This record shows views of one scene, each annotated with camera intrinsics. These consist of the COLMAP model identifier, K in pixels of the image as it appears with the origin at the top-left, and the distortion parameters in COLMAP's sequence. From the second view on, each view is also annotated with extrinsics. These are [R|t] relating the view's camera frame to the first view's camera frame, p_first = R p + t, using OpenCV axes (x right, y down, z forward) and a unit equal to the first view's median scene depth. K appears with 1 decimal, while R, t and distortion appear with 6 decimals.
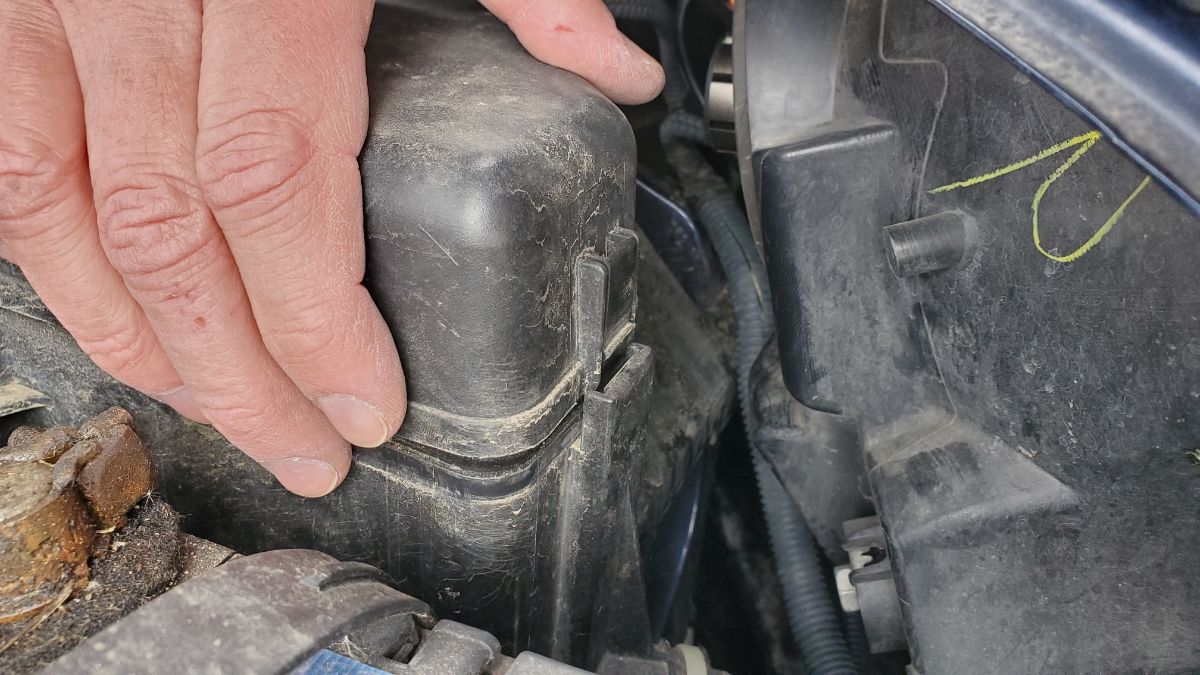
lens RADIAL K [[954.1, 0, 593.4], [0, 954.1, 334.1], [0, 0, 1]] dist [-0.003725, -0.021497]
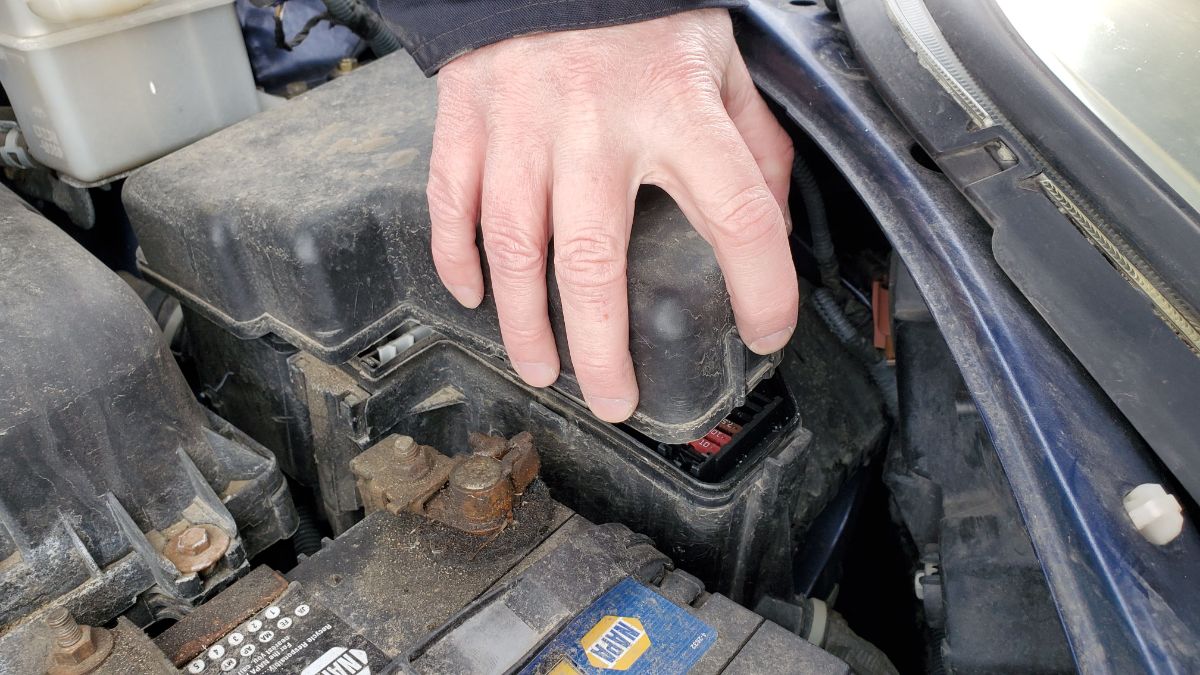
lens RADIAL K [[954.1, 0, 600.5], [0, 954.1, 341.4], [0, 0, 1]] dist [-0.003725, -0.021497]
pose [[0.965767, 0.134273, -0.221957, 0.052757], [-0.111056, 0.987252, 0.114020, -0.296594], [0.234437, -0.085467, 0.968367, -0.729296]]
